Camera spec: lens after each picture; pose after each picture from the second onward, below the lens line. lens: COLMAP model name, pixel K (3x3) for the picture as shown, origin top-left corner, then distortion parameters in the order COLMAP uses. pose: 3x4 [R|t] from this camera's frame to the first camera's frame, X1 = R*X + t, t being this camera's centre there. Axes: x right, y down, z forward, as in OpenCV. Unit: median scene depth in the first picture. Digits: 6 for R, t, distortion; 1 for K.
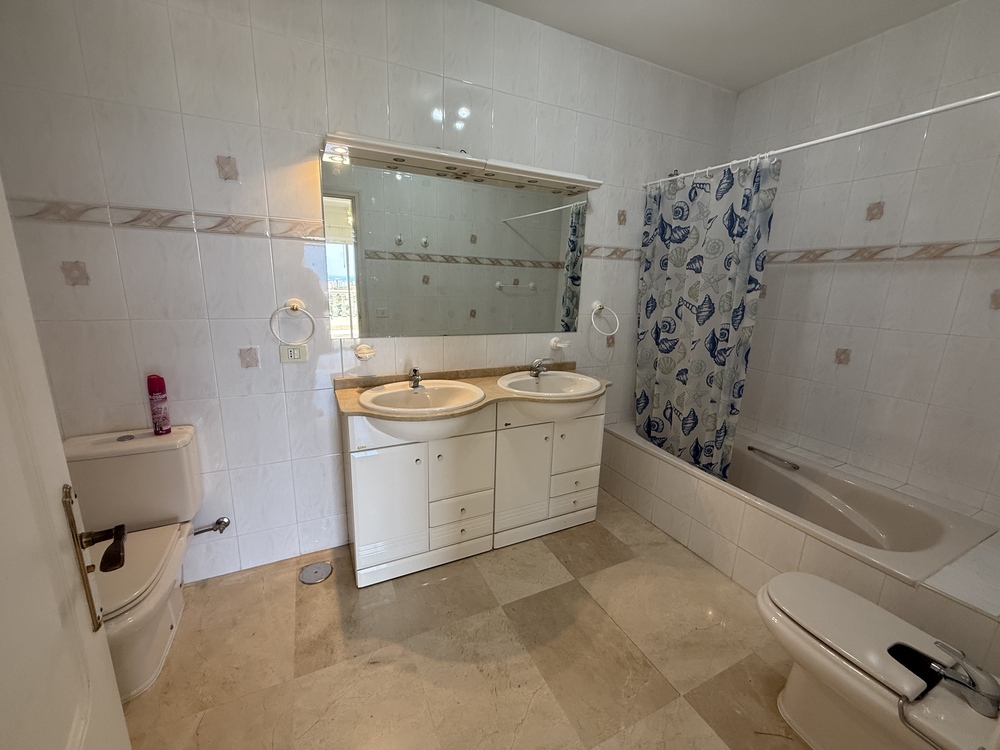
lens RADIAL K [[399.5, 0, 496.6], [0, 399.5, 374.3], [0, 0, 1]] dist [0.000403, -0.000007]
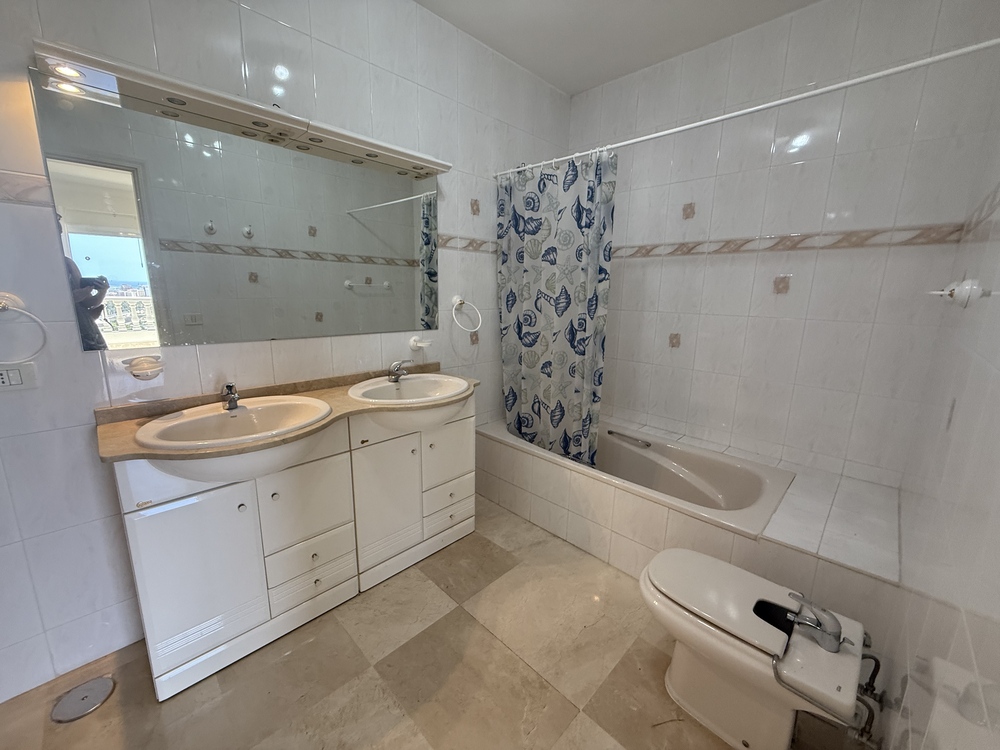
lens RADIAL K [[399.5, 0, 496.6], [0, 399.5, 374.3], [0, 0, 1]] dist [0.000403, -0.000007]
pose [[0.942749, -0.079216, 0.323958, 0.027032], [0.083248, 0.996528, 0.001417, 0.006988], [-0.322945, 0.025632, 0.946070, 0.111746]]
